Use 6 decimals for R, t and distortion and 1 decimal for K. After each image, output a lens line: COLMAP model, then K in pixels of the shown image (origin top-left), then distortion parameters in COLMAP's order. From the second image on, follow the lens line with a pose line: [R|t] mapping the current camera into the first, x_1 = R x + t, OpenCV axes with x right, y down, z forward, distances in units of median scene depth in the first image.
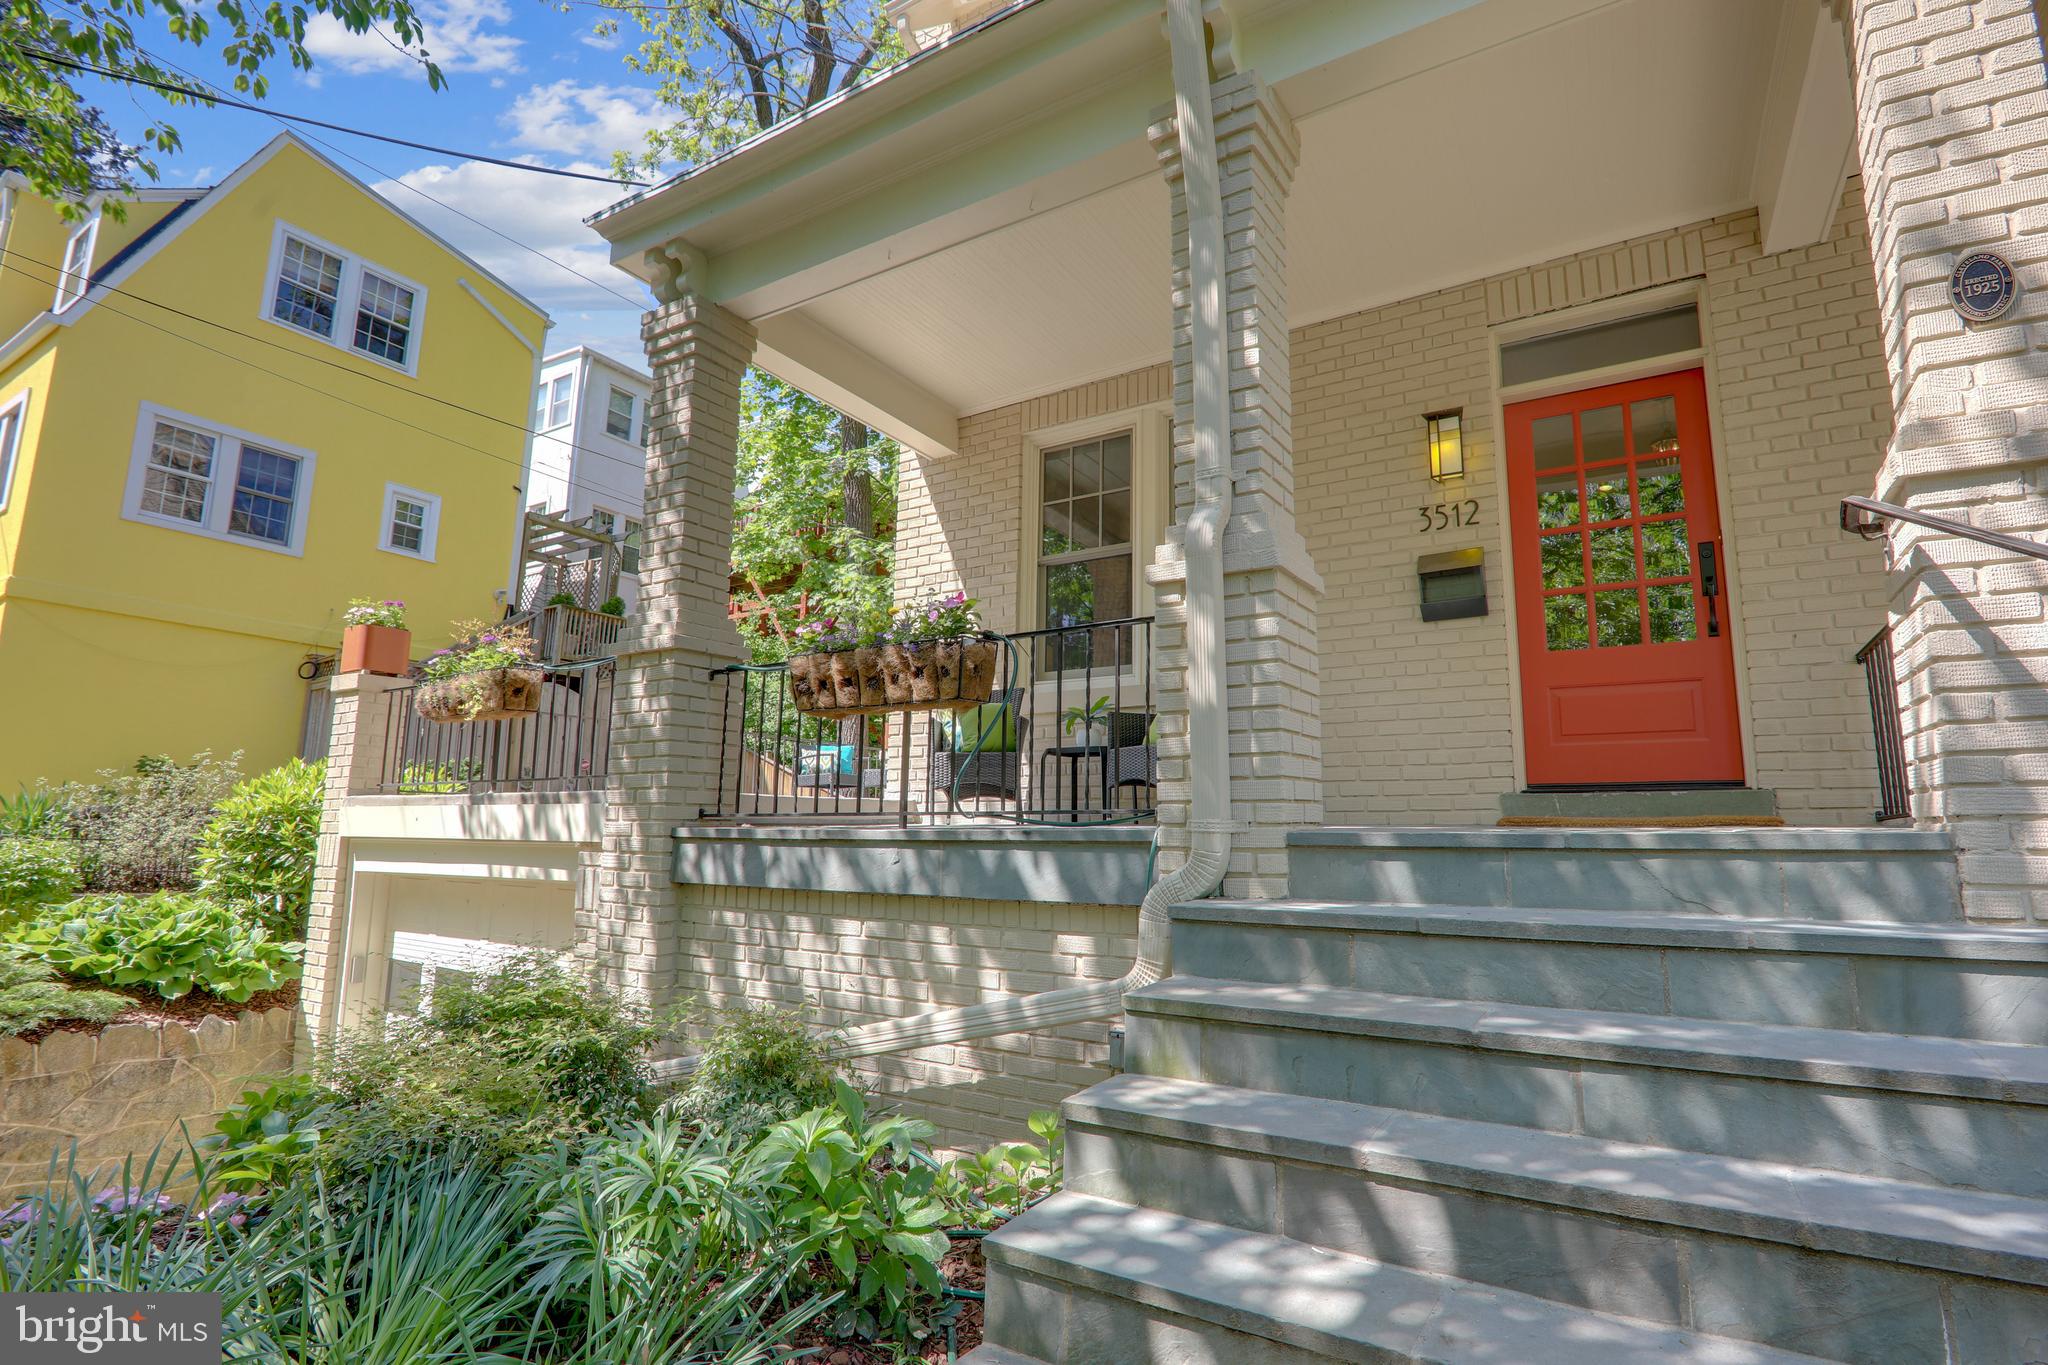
lens RADIAL K [[999.4, 0, 1037.9], [0, 999.4, 679.9], [0, 0, 1]] dist [-0.017378, -0.000210]
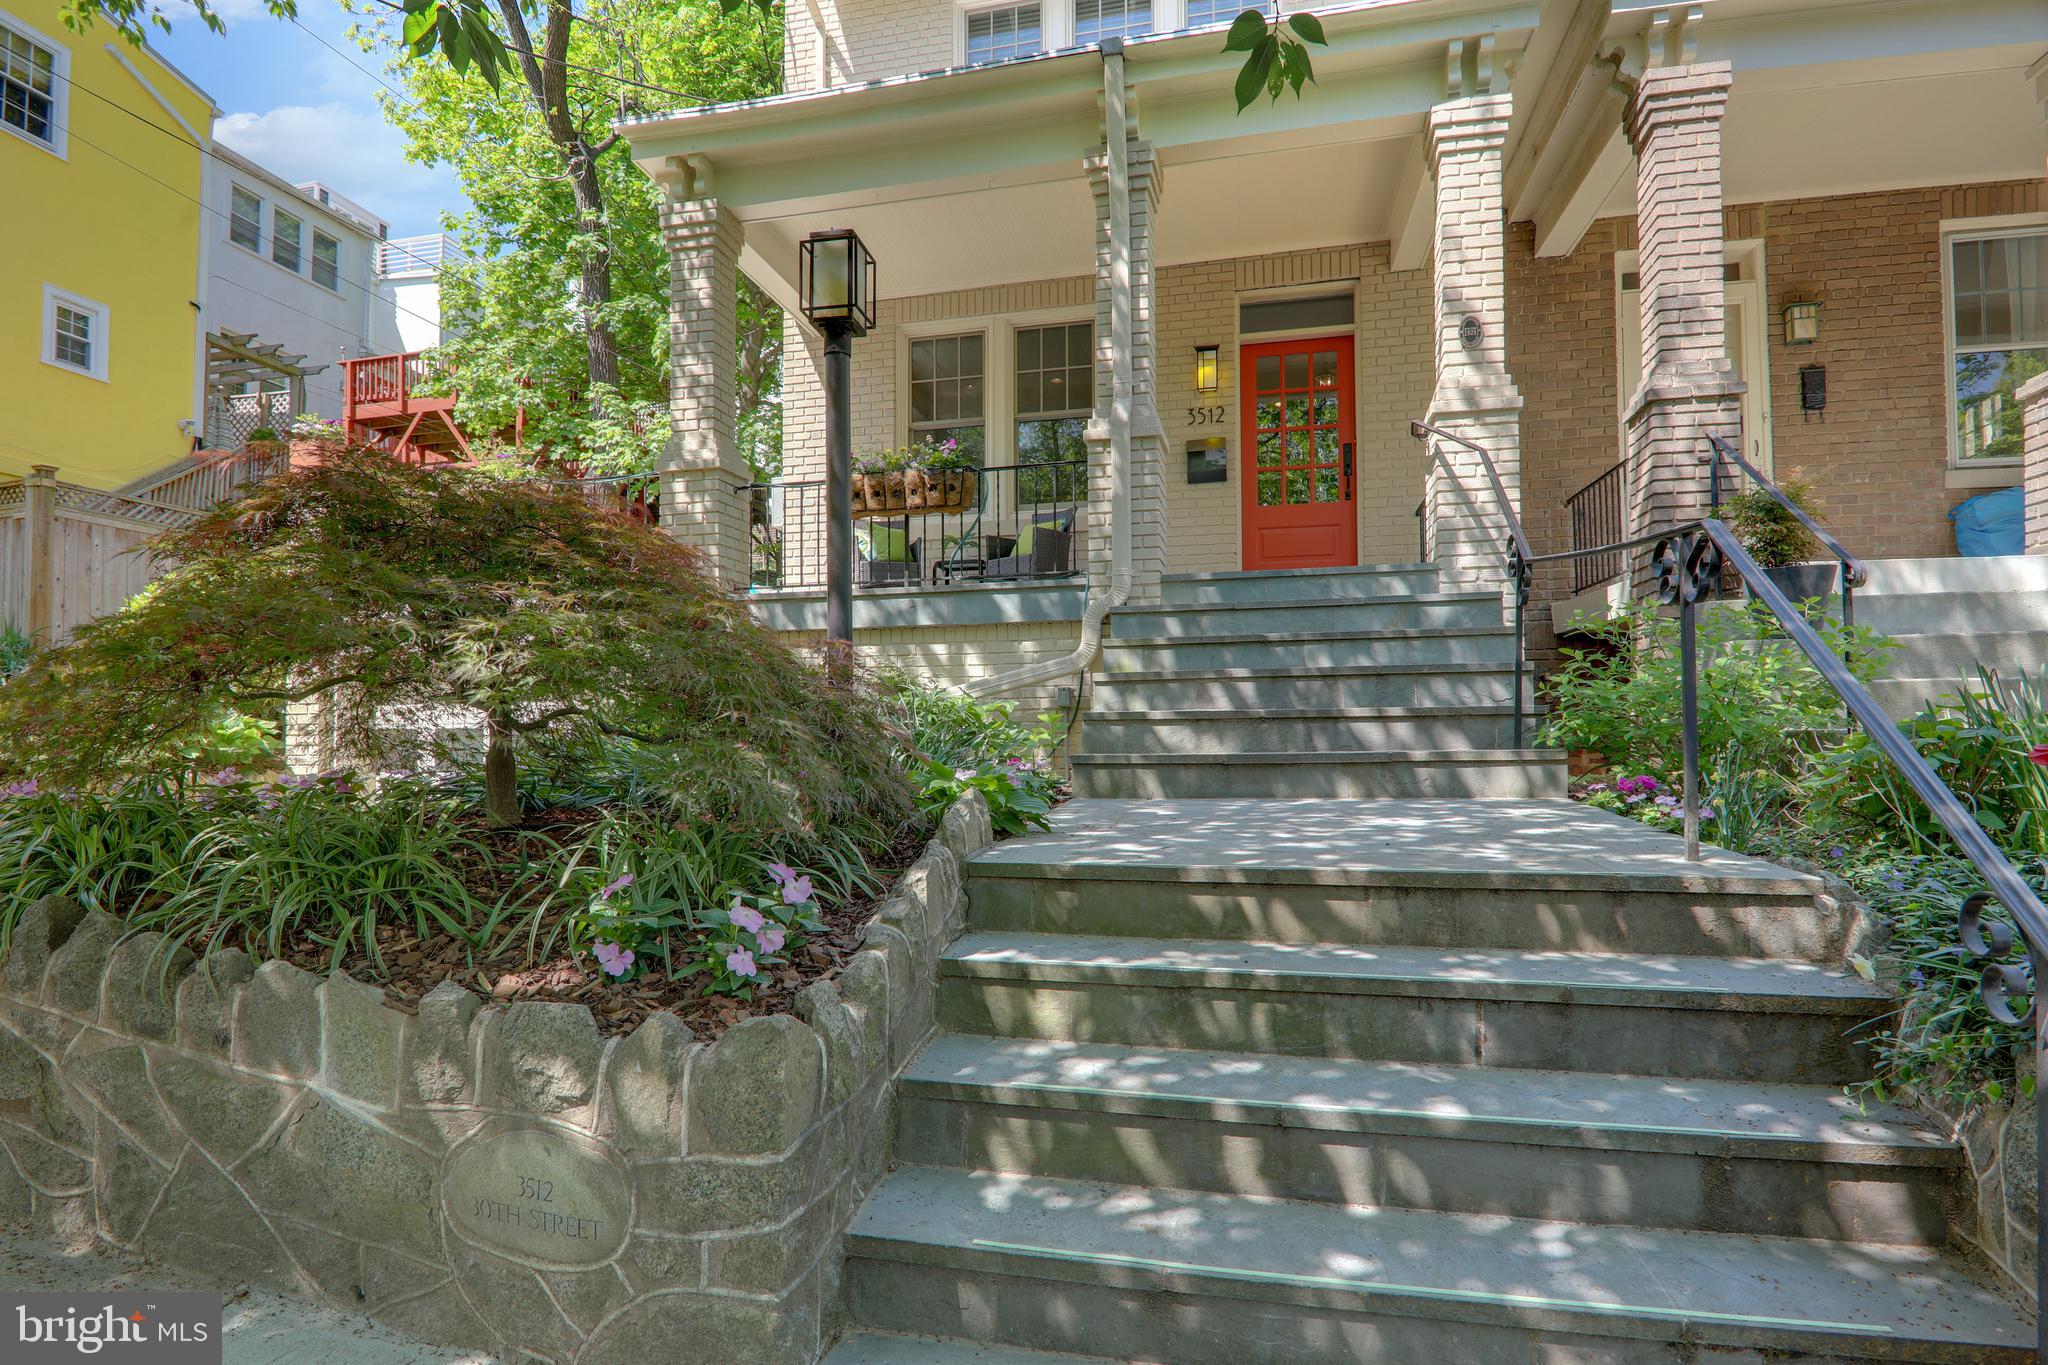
lens RADIAL K [[1022.4, 0, 1026.4], [0, 1022.4, 718.2], [0, 0, 1]] dist [-0.014789, -0.000285]
pose [[0.948608, -0.013121, 0.316180, -0.369647], [-0.031954, 0.990062, 0.136956, 0.095726], [-0.314835, -0.140021, 0.938762, -0.484210]]
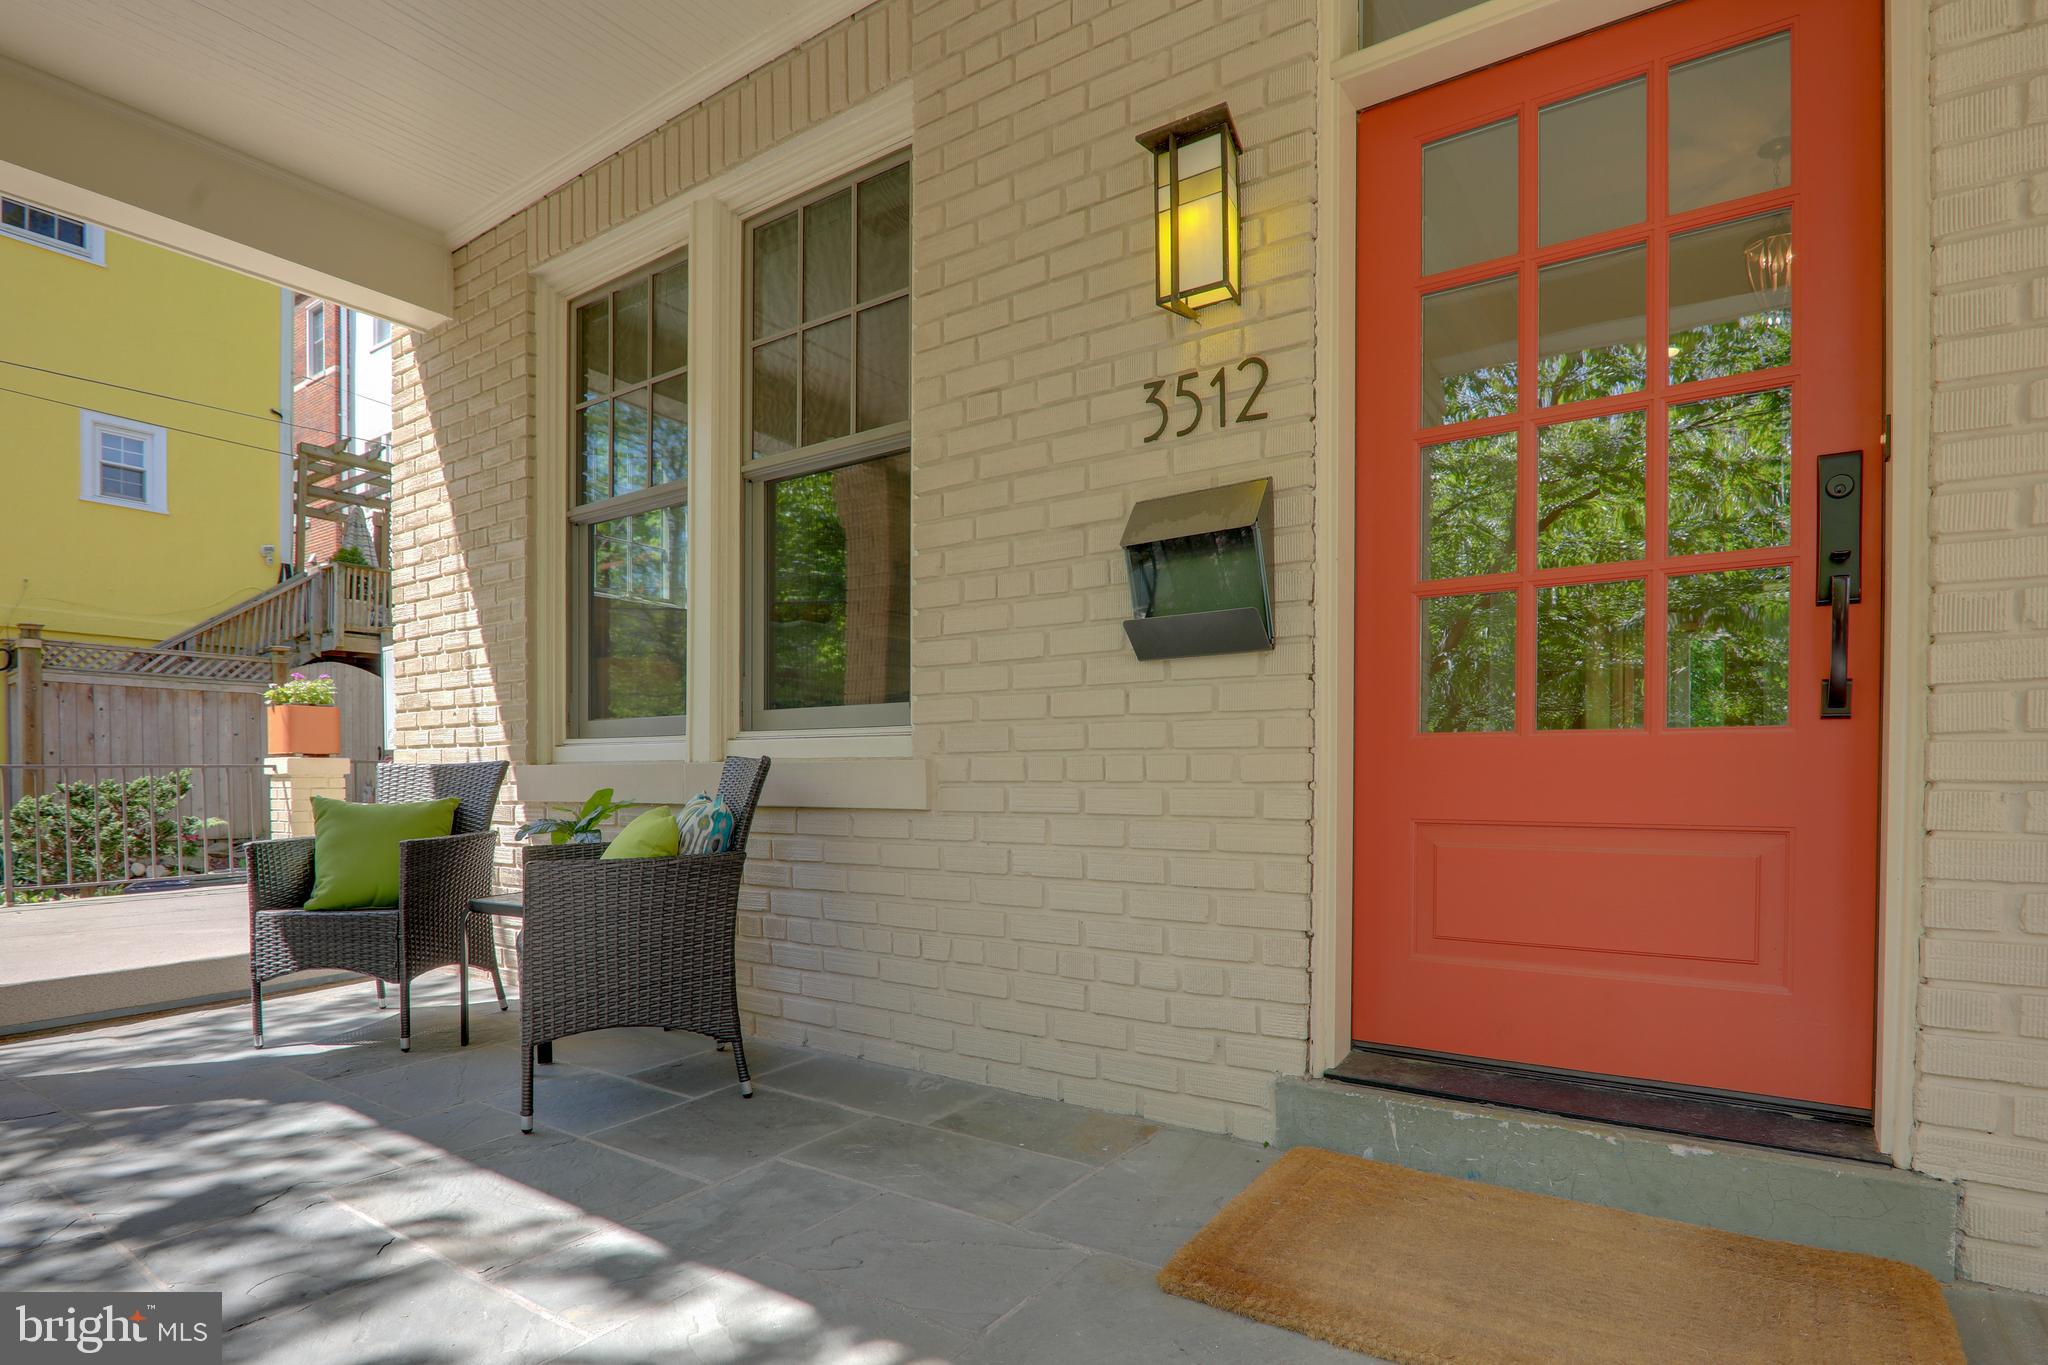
lens RADIAL K [[1054.3, 0, 1029.0], [0, 1054.3, 799.5], [0, 0, 1]] dist [-0.017615, 0.000525]
pose [[0.998917, -0.014725, -0.044144, 0.359507], [0.022327, 0.983954, 0.177018, -0.080891], [0.040829, -0.177811, 0.983217, 0.541352]]
